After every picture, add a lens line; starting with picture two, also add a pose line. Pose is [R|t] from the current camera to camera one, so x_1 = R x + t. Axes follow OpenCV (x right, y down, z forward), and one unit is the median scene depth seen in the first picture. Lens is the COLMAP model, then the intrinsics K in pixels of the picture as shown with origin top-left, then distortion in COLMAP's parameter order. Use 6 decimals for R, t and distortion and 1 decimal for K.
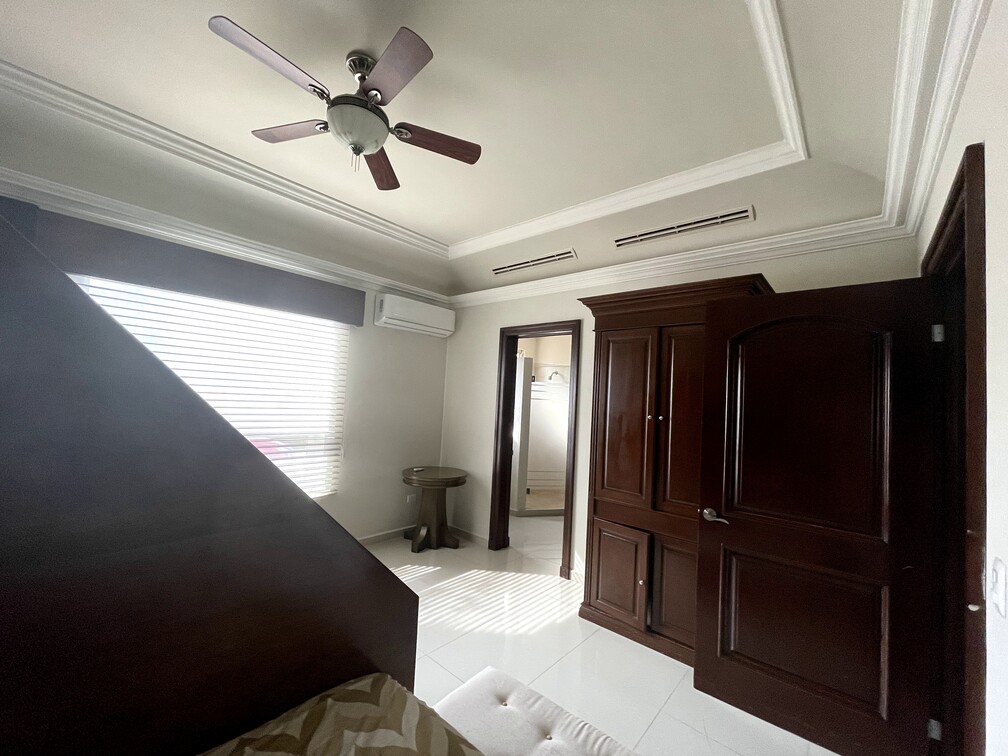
lens RADIAL K [[405.3, 0, 502.2], [0, 405.3, 380.6], [0, 0, 1]] dist [-0.000615, -0.000056]
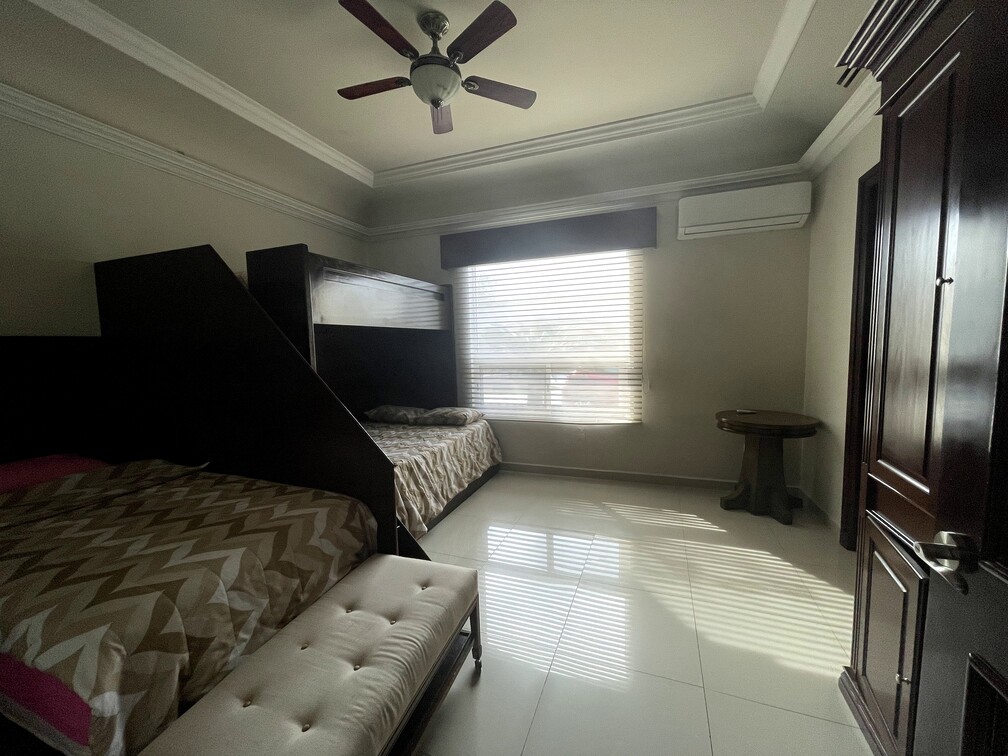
lens RADIAL K [[403.9, 0, 502.8], [0, 403.9, 383.2], [0, 0, 1]] dist [-0.011093, -0.000029]
pose [[0.346937, 0.028895, -0.937443, 0.555990], [0.085927, 0.994342, 0.062449, 0.120808], [0.933944, -0.102217, 0.342491, 0.476679]]
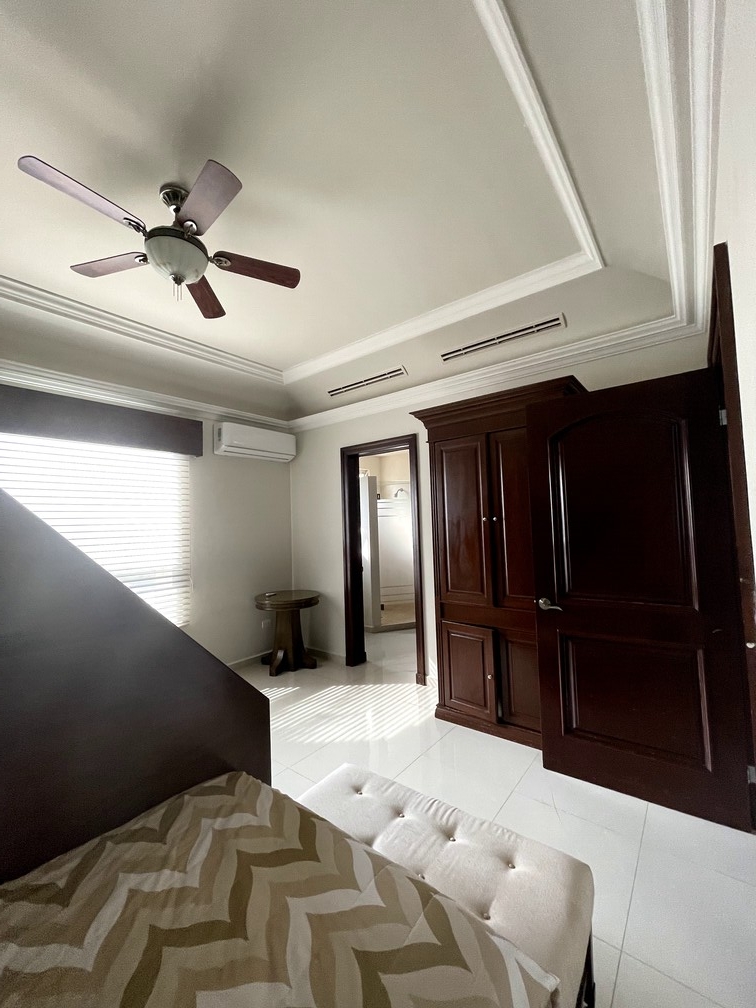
lens RADIAL K [[405.3, 0, 375.8], [0, 405.3, 503.2], [0, 0, 1]] dist [-0.000615, -0.000056]
pose [[0.995262, -0.080543, 0.054469, 0.027214], [0.080770, 0.996731, -0.001976, 0.026403], [-0.054132, 0.006366, 0.998514, -0.034452]]
